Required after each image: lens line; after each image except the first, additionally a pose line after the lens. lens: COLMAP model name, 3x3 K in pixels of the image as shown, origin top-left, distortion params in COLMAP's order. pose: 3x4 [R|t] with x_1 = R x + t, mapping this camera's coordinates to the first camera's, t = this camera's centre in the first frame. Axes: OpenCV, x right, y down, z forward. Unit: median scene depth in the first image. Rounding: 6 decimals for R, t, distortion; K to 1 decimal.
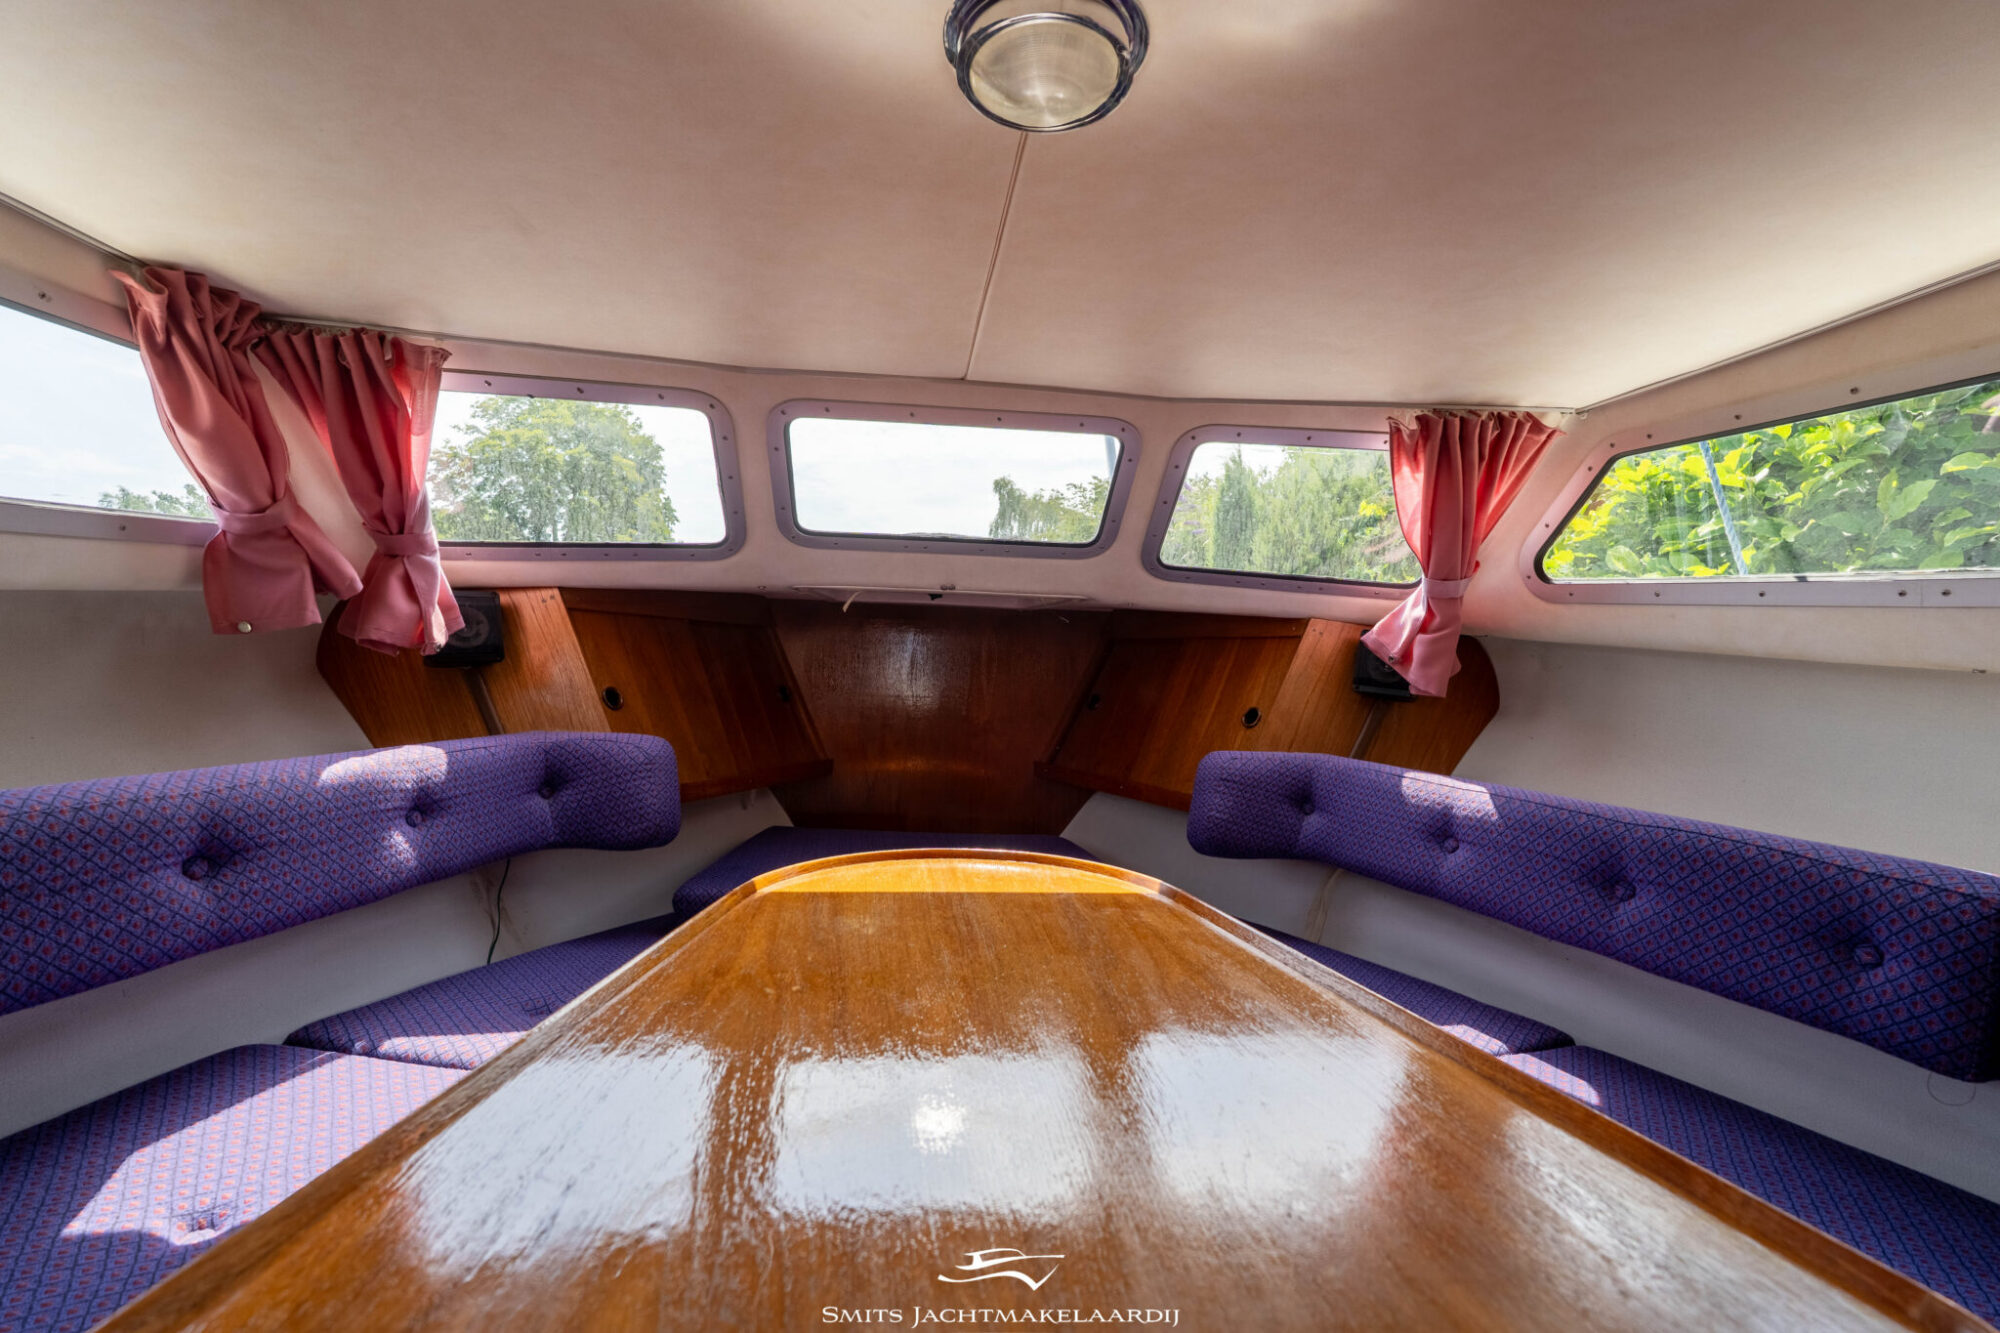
lens RADIAL K [[876.0, 0, 1002.5], [0, 876.0, 670.9], [0, 0, 1]] dist [-0.005012, 0.000886]
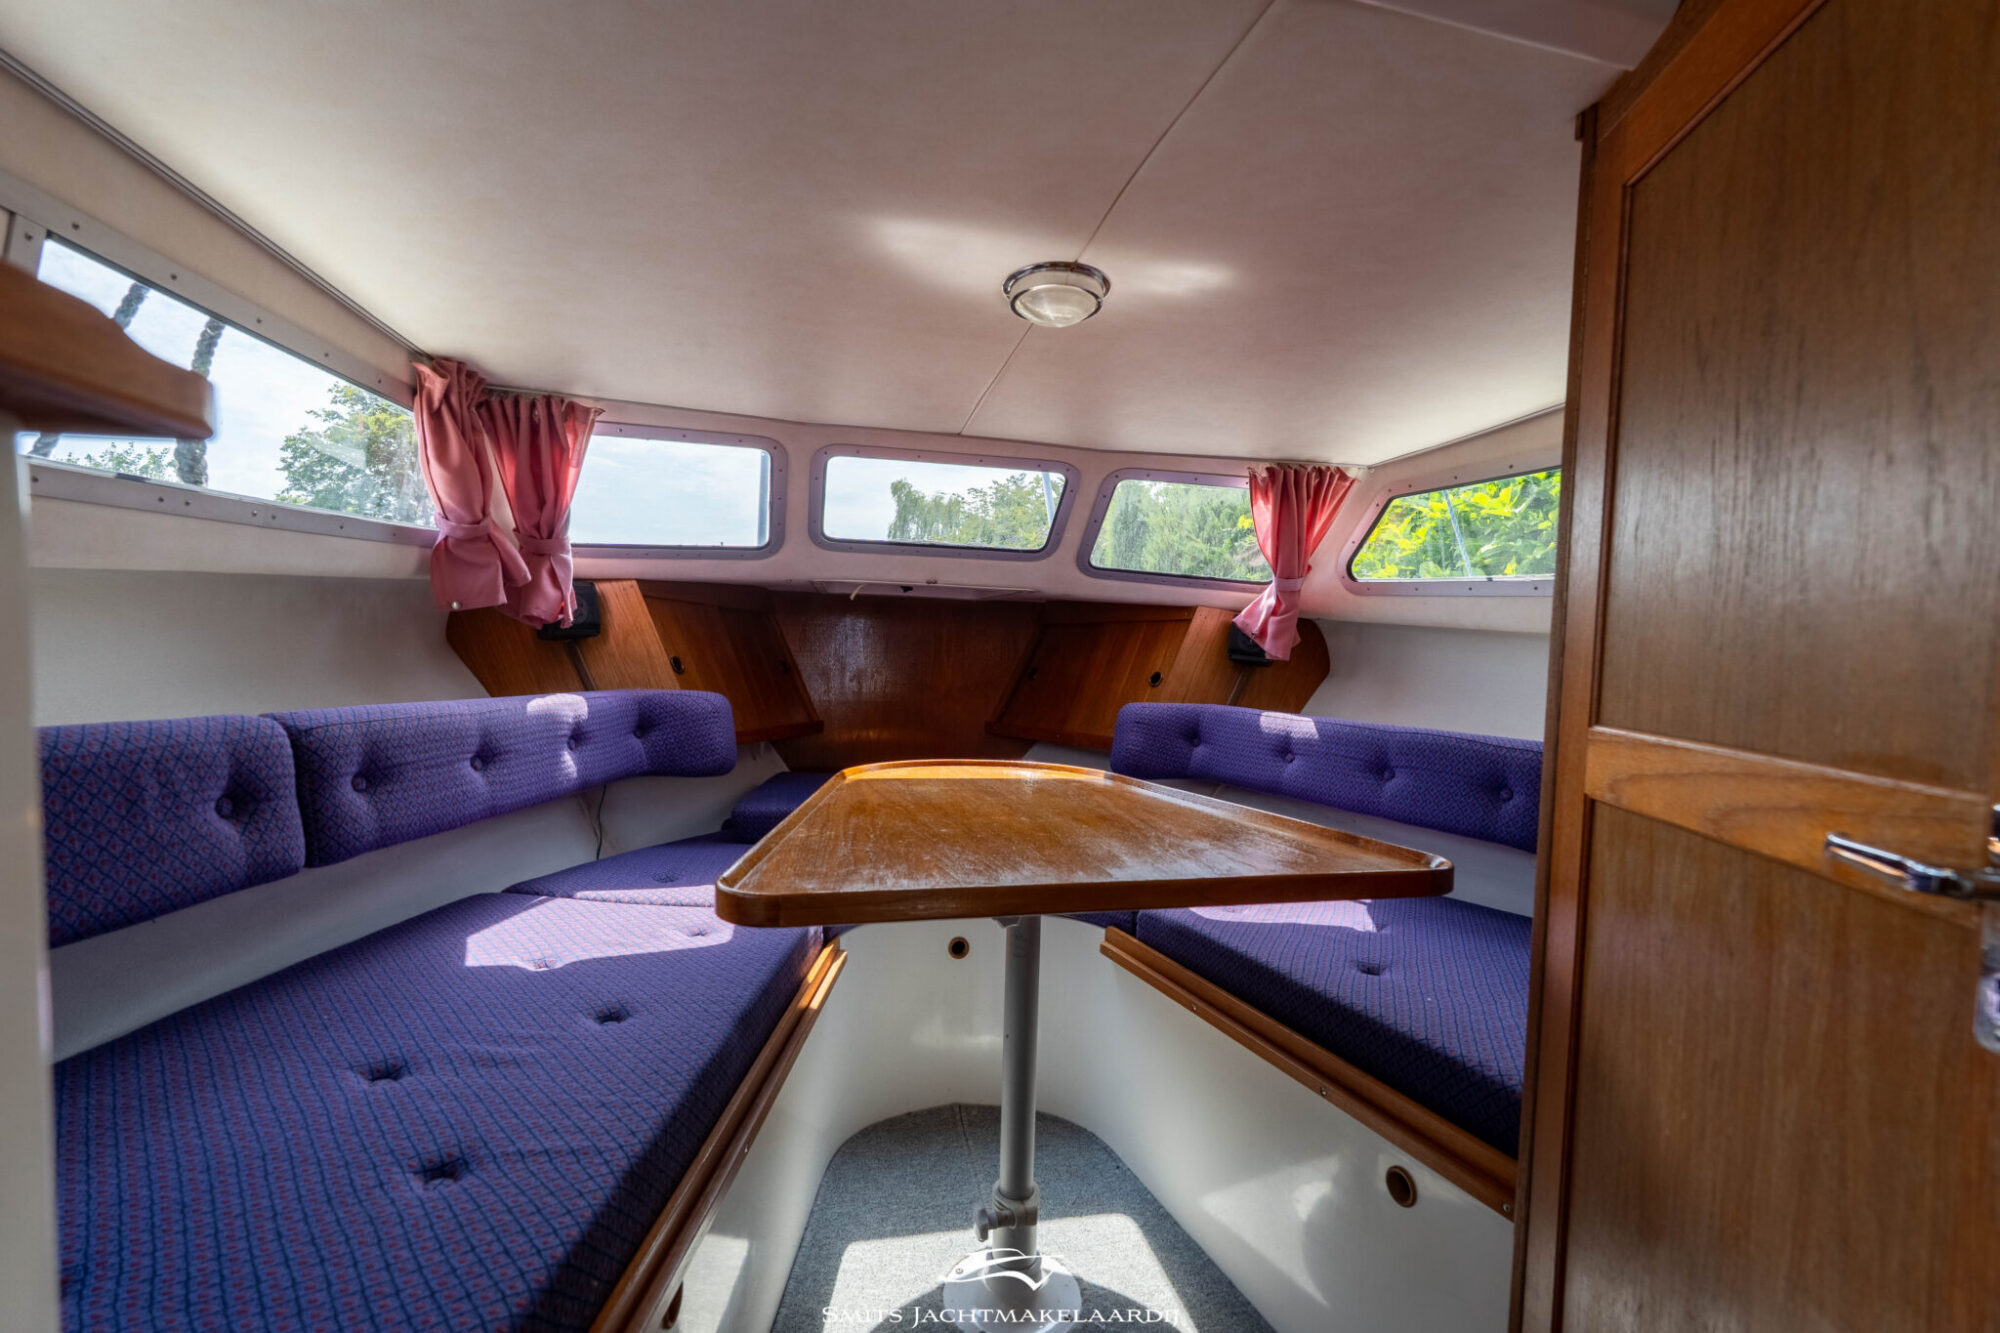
lens RADIAL K [[876.0, 0, 995.0], [0, 876.0, 673.5], [0, 0, 1]] dist [-0.005012, 0.000886]
pose [[0.994134, -0.003689, 0.108093, -0.129401], [0.003218, 0.999985, 0.004527, 0.043766], [-0.108108, -0.004153, 0.994130, -0.379320]]
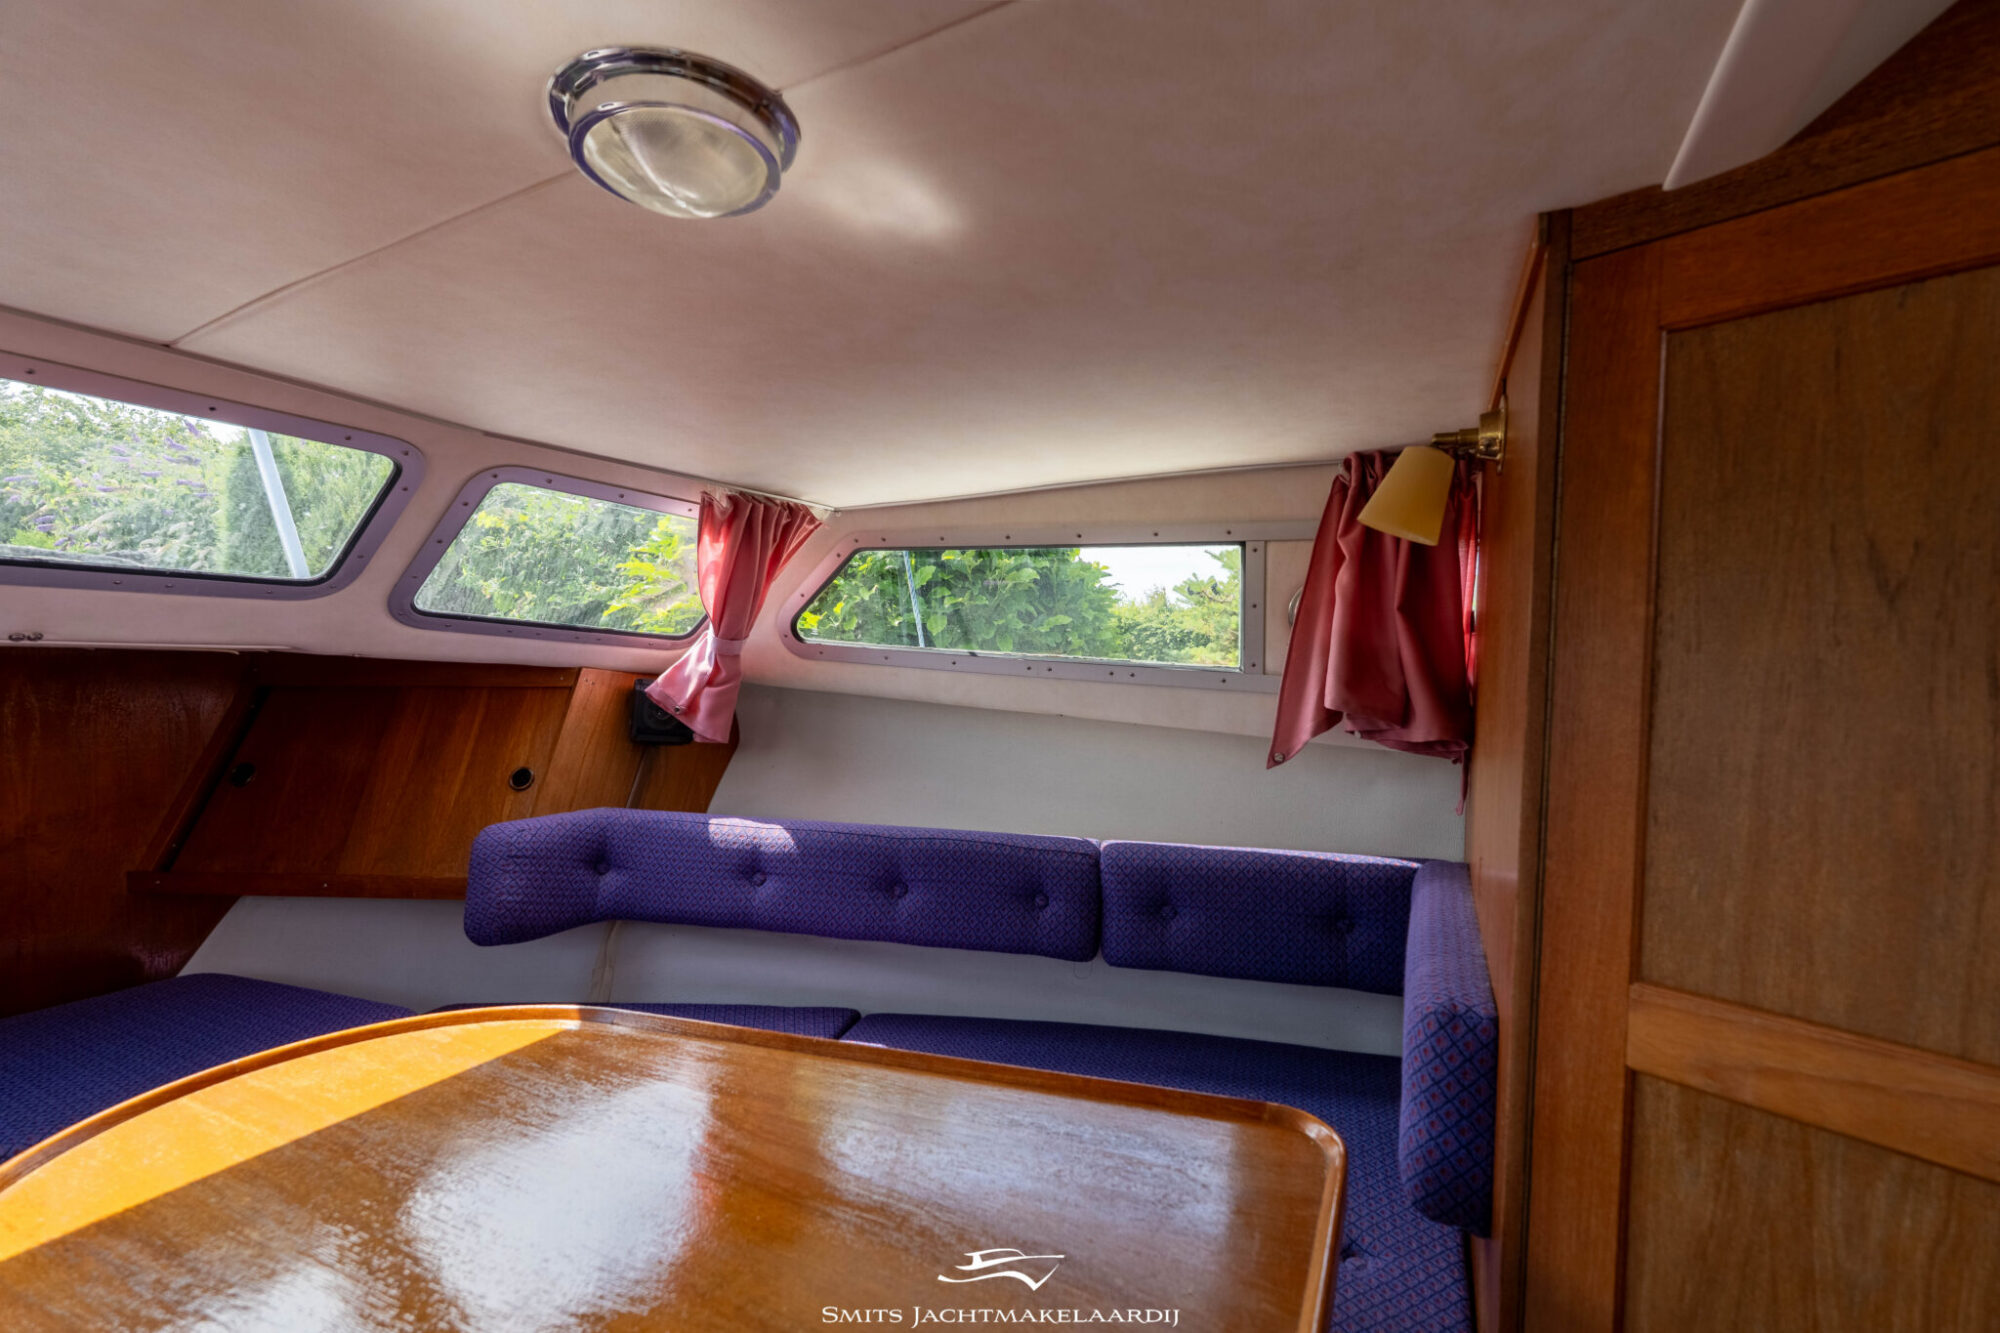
lens RADIAL K [[876.0, 0, 998.0], [0, 876.0, 672.9], [0, 0, 1]] dist [-0.005012, 0.000886]
pose [[0.547993, -0.033842, 0.835798, -0.231767], [0.019508, 0.999427, 0.027677, -0.083967], [-0.836255, 0.001138, 0.548339, 0.109633]]
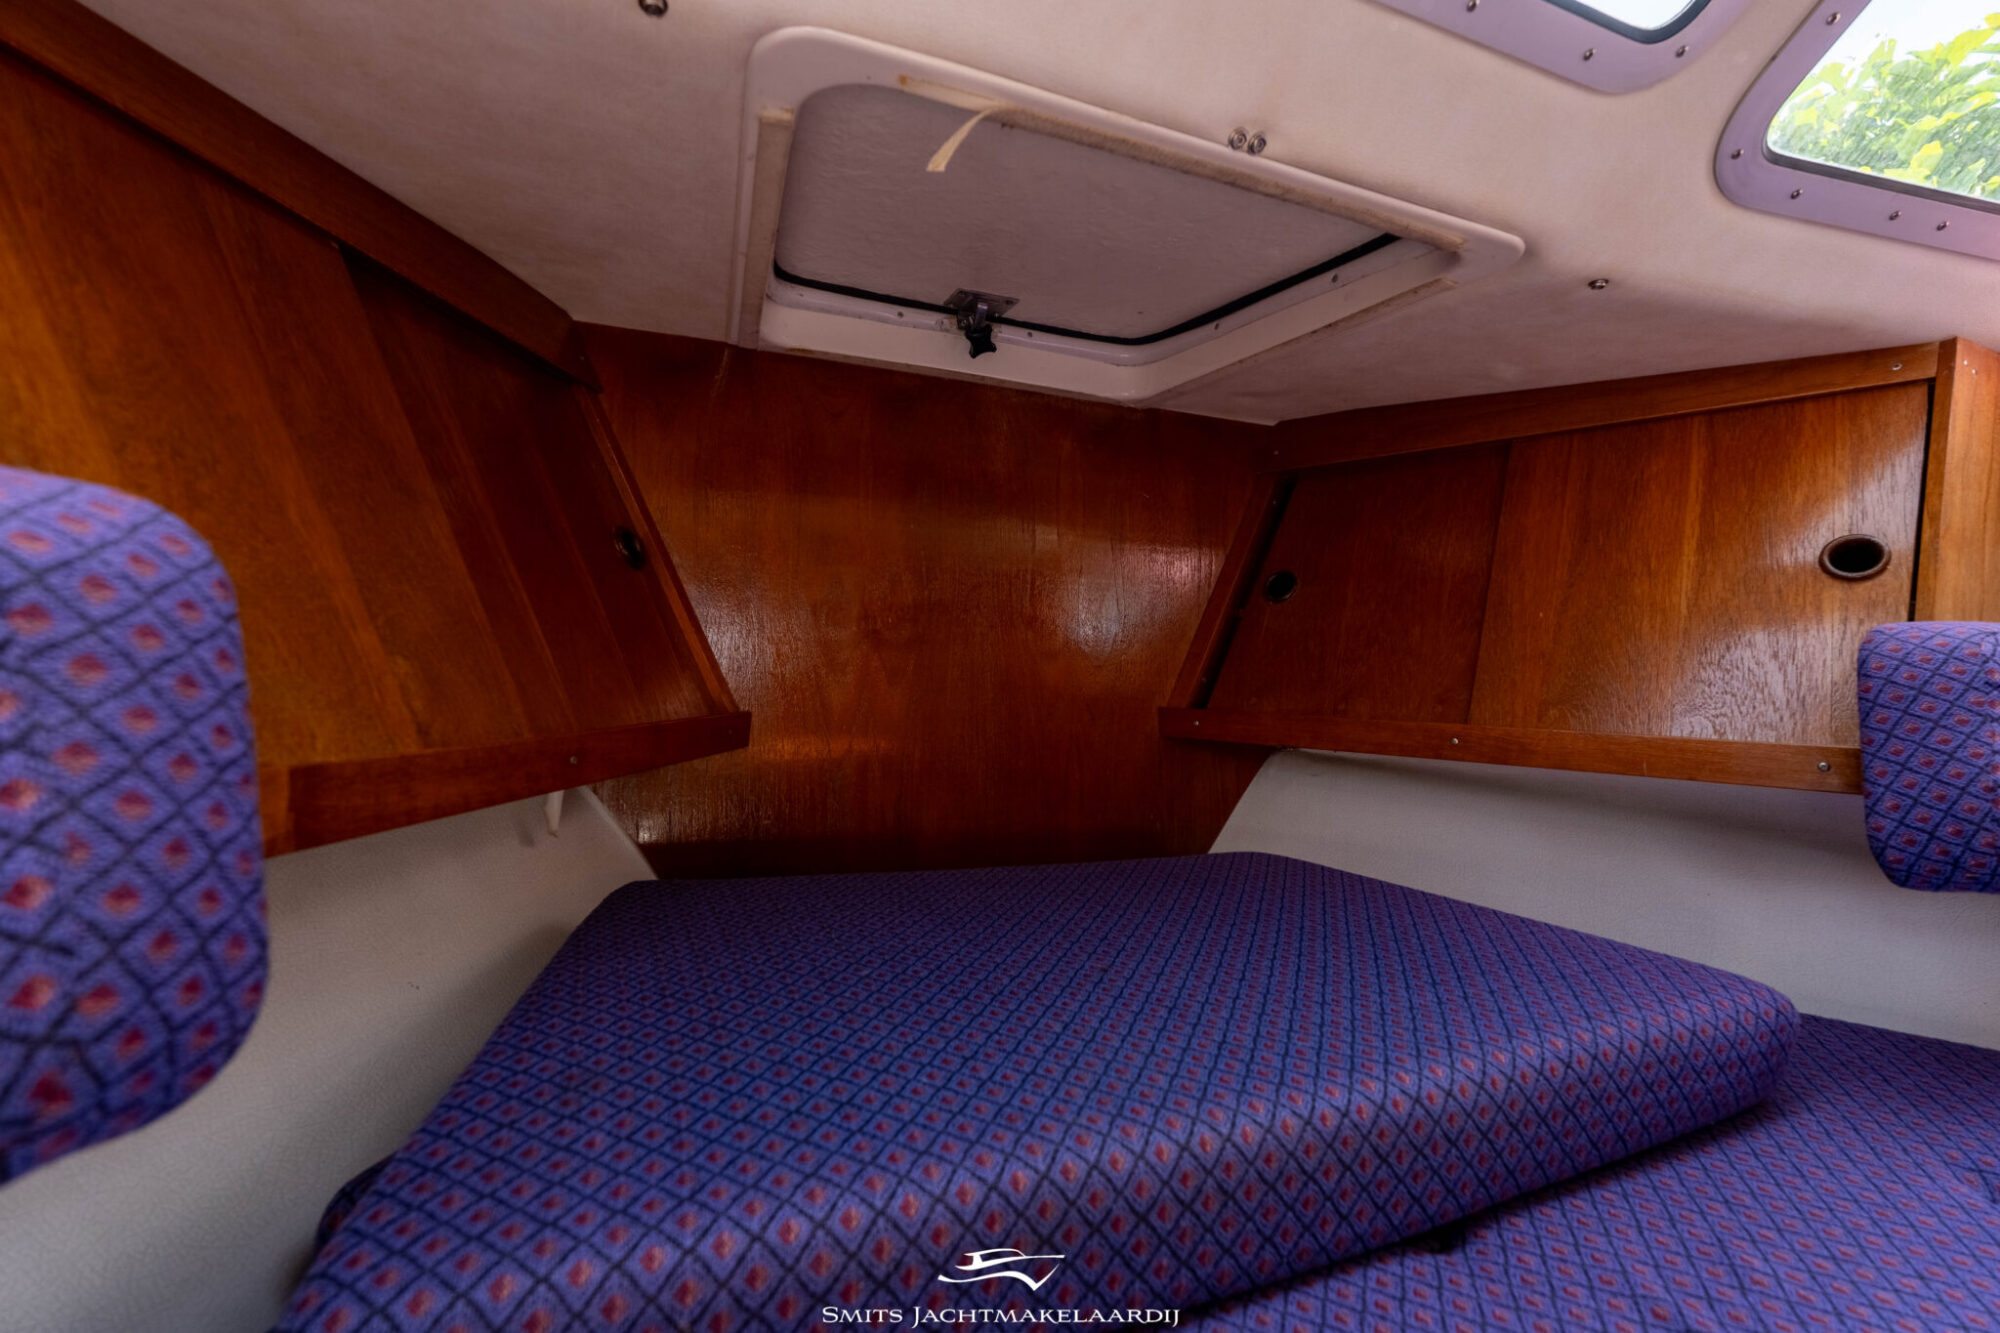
lens RADIAL K [[876.0, 0, 1006.8], [0, 876.0, 663.6], [0, 0, 1]] dist [-0.005012, 0.000886]
pose [[0.962387, -0.011639, 0.271434, -0.279112], [0.013167, 0.999906, -0.003810, 0.118762], [-0.271364, 0.007241, 0.962450, 0.818840]]
